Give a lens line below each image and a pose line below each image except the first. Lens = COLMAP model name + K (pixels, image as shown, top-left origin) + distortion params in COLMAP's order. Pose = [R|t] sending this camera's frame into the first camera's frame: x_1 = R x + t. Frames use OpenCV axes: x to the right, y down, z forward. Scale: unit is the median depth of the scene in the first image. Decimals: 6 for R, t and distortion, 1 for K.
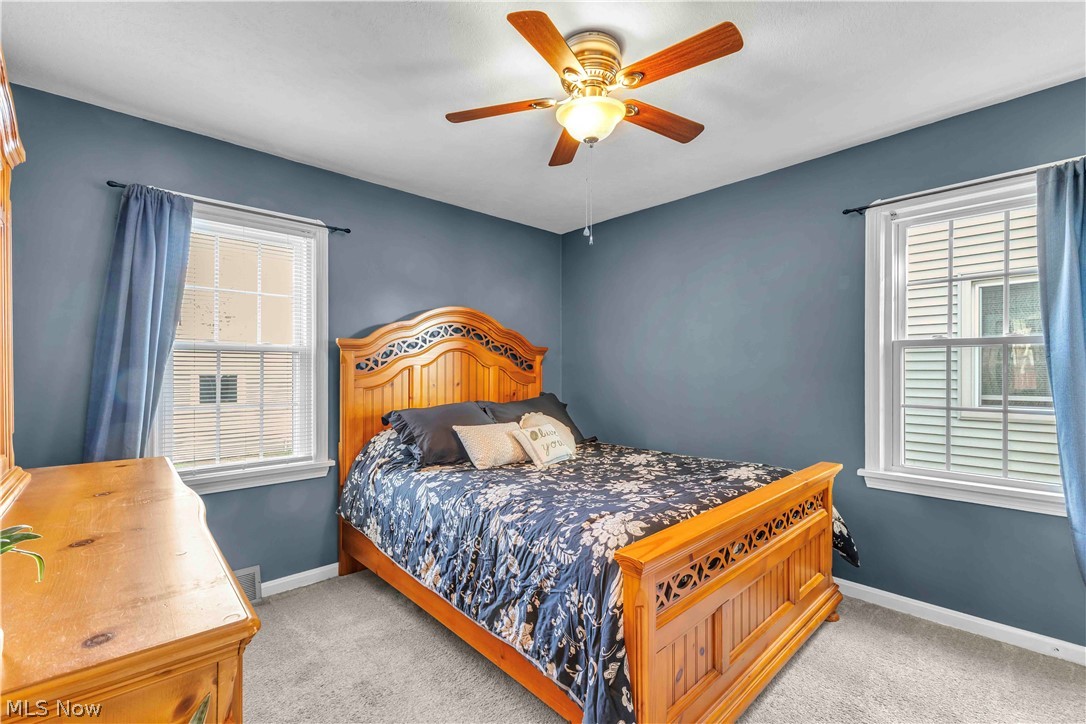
lens RADIAL K [[475.5, 0, 545.1], [0, 475.5, 367.9], [0, 0, 1]] dist [0.010972, -0.000240]
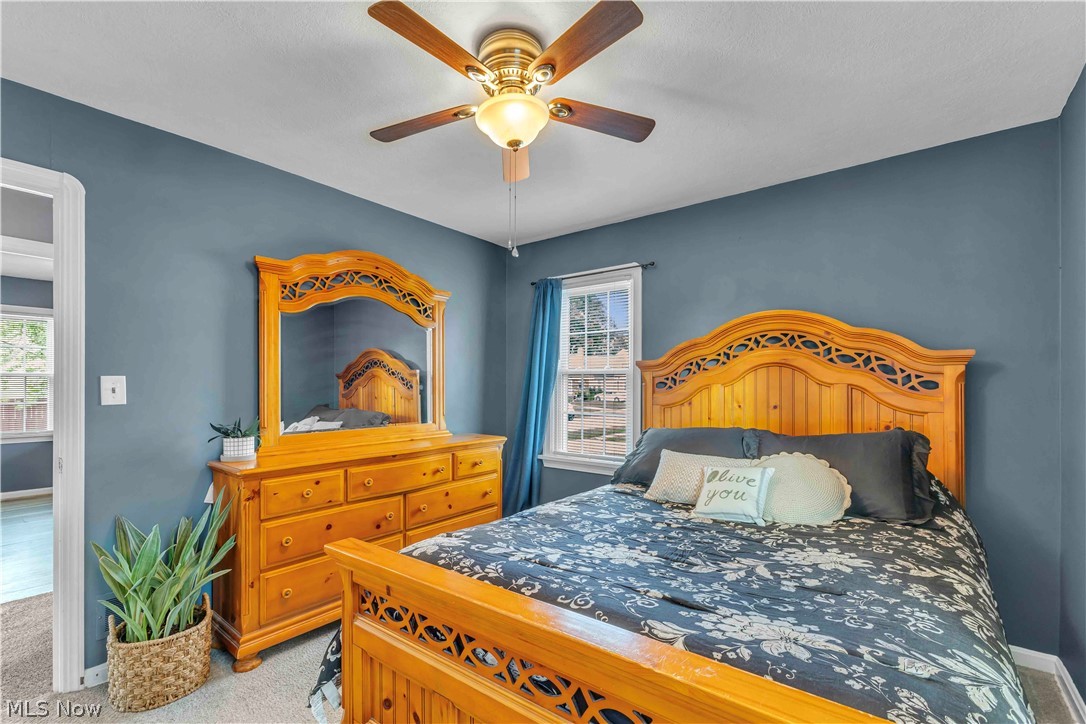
lens RADIAL K [[475.5, 0, 545.1], [0, 475.5, 367.9], [0, 0, 1]] dist [0.010972, -0.000240]
pose [[0.166052, -0.036391, -0.985445, 0.833235], [0.001594, 0.999327, -0.036635, -0.004021], [0.986116, 0.004513, 0.165998, 0.737214]]
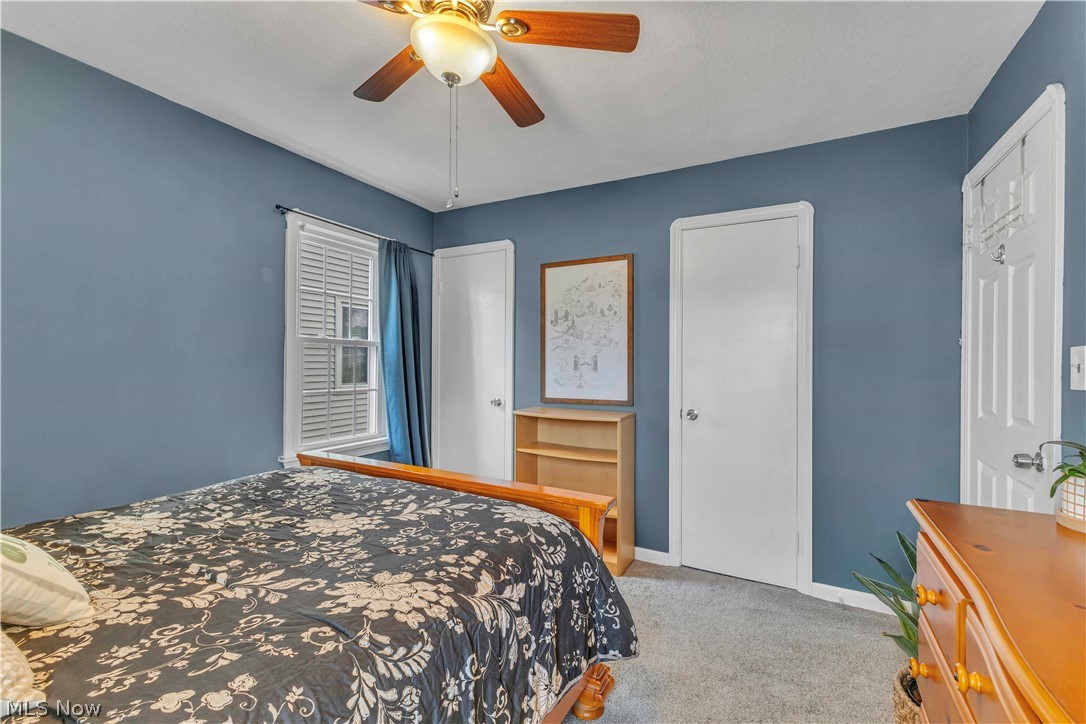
lens RADIAL K [[475.5, 0, 545.1], [0, 475.5, 367.9], [0, 0, 1]] dist [0.010972, -0.000240]
pose [[-0.334409, -0.003938, 0.942420, -0.576052], [-0.008331, 0.999965, 0.001223, 0.009535], [-0.942391, -0.007442, -0.334430, 0.908579]]
